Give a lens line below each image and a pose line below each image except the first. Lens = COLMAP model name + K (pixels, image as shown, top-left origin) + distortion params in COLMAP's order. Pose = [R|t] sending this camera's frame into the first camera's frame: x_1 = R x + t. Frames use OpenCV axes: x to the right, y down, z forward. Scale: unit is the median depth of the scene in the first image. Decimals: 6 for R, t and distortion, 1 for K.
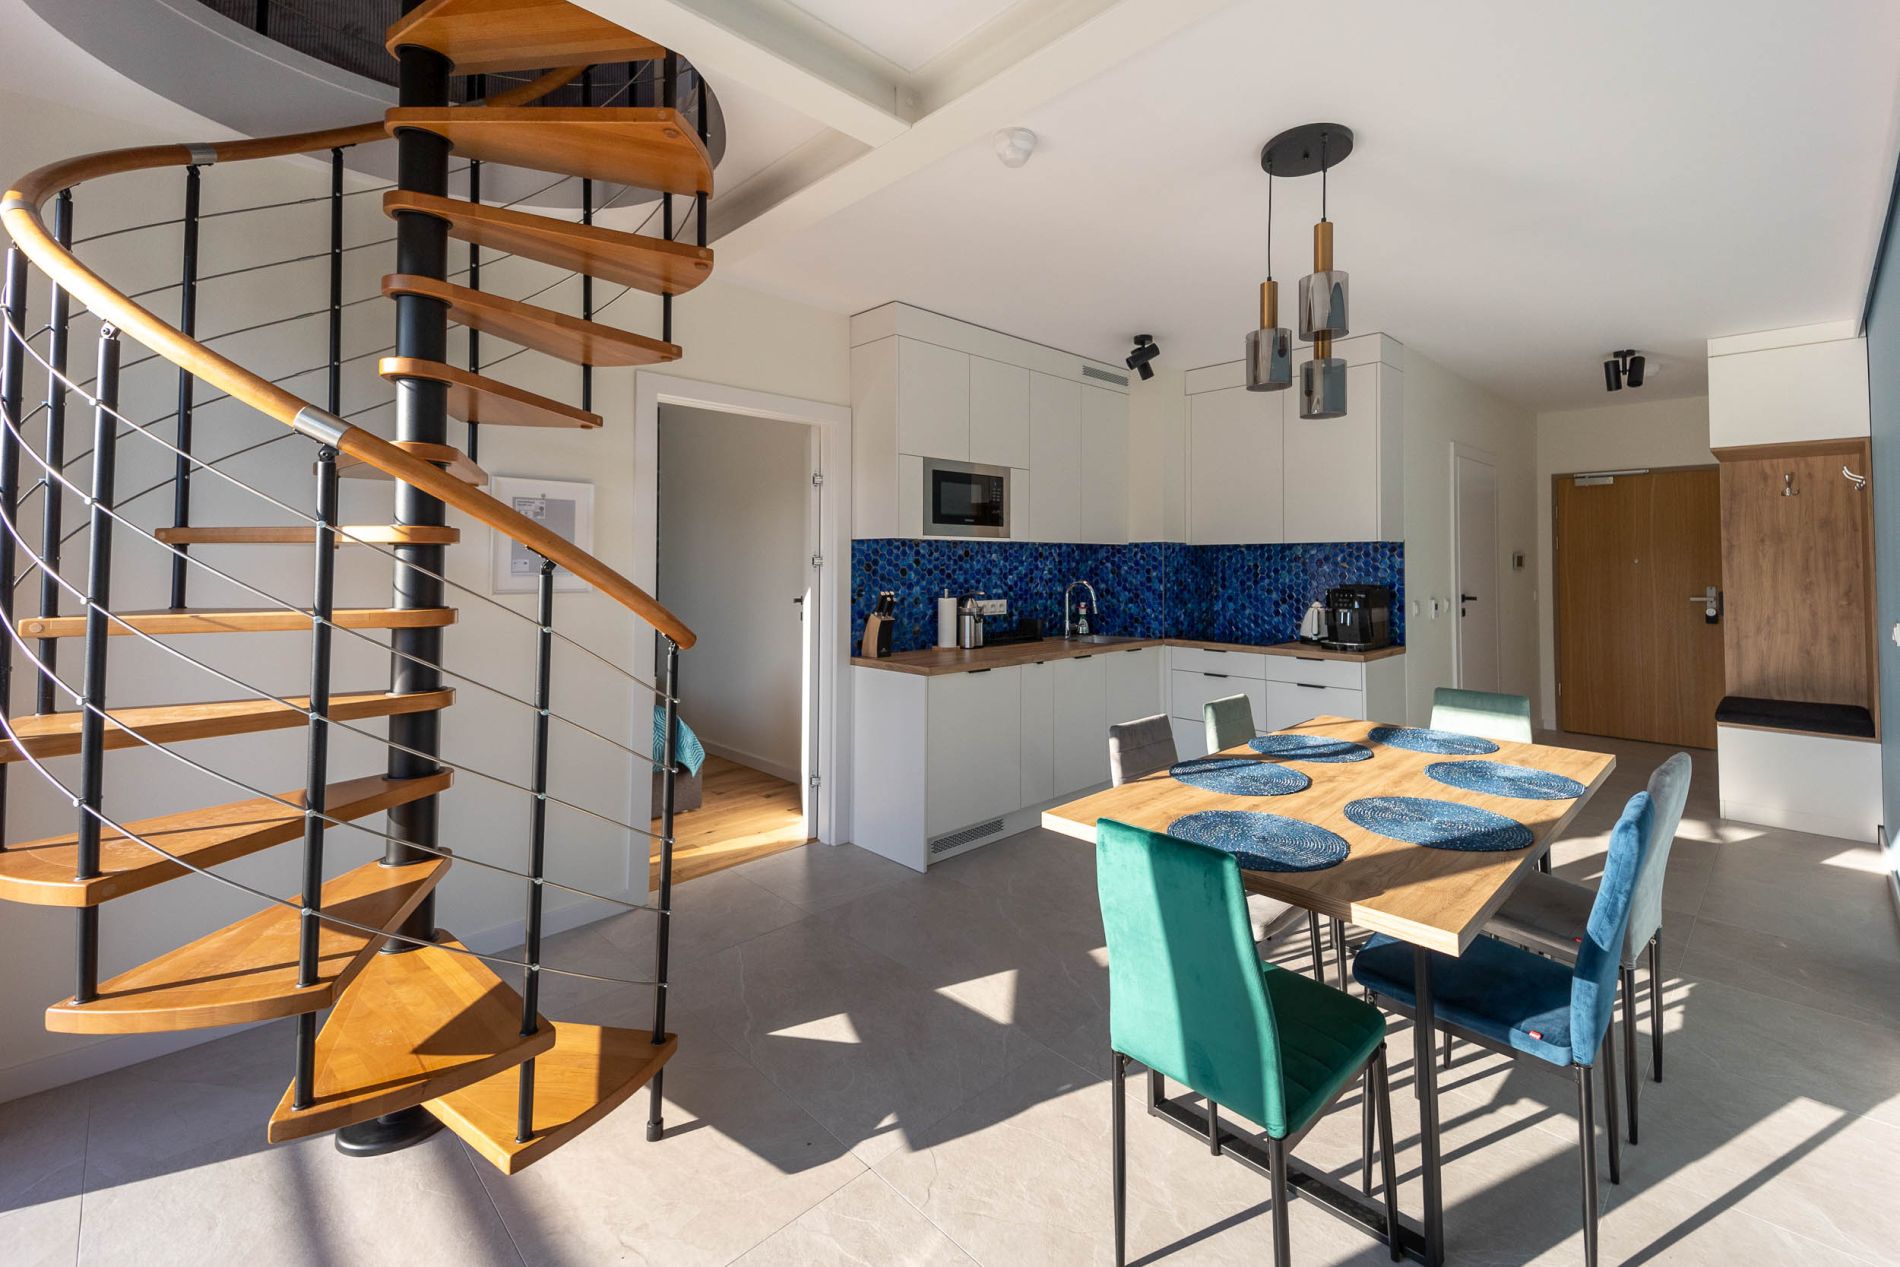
lens RADIAL K [[772.5, 0, 1038.9], [0, 772.5, 543.6], [0, 0, 1]] dist [0.018817, -0.000015]
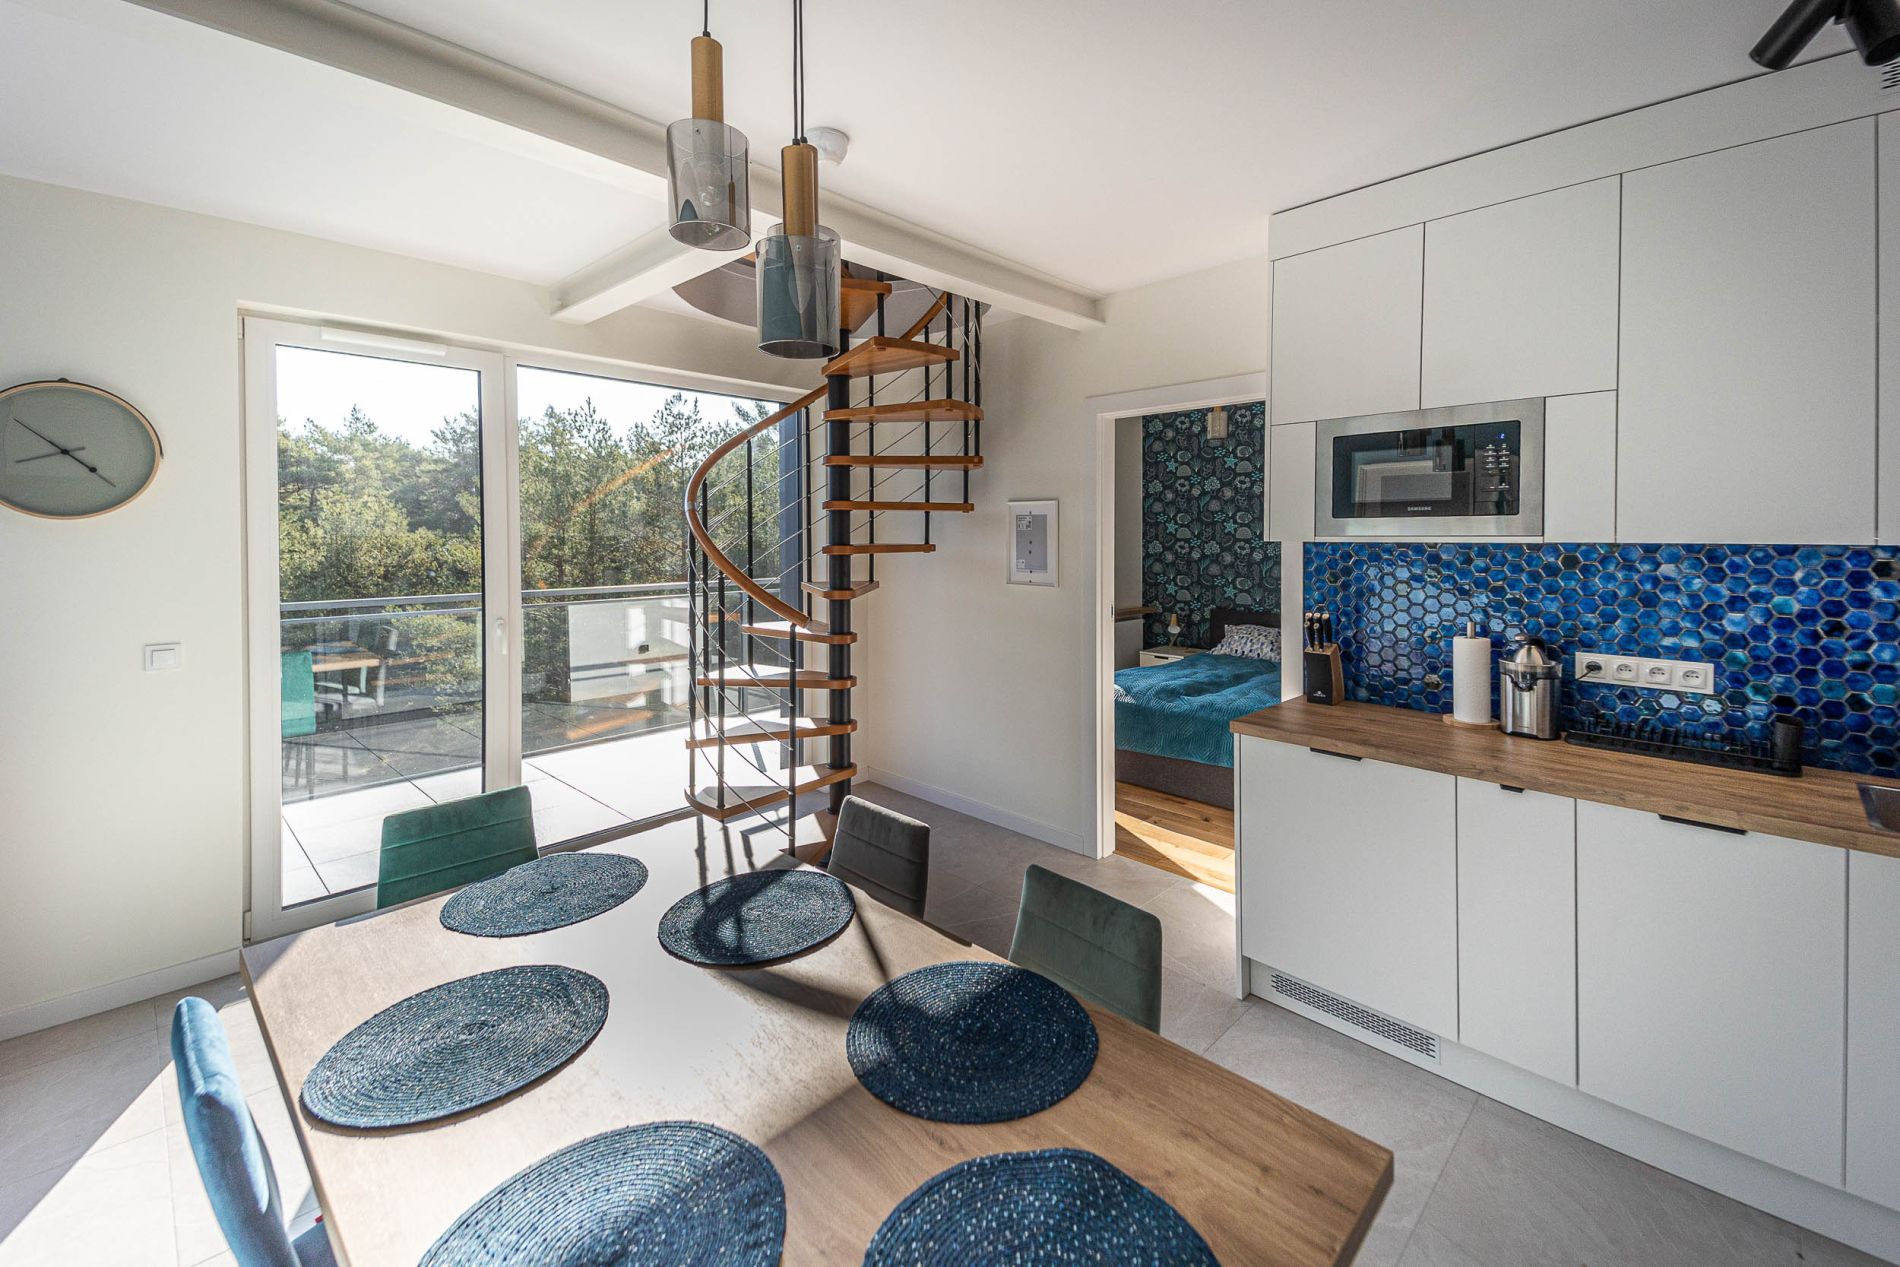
lens RADIAL K [[807.3, 0, 953.1], [0, 807.3, 532.8], [0, 0, 1]] dist [0.019662, -0.000435]
pose [[-0.031280, 0.011687, -0.999442, 0.452390], [0.034978, 0.999332, 0.010591, -0.026303], [0.998898, -0.034628, -0.031668, 0.552988]]
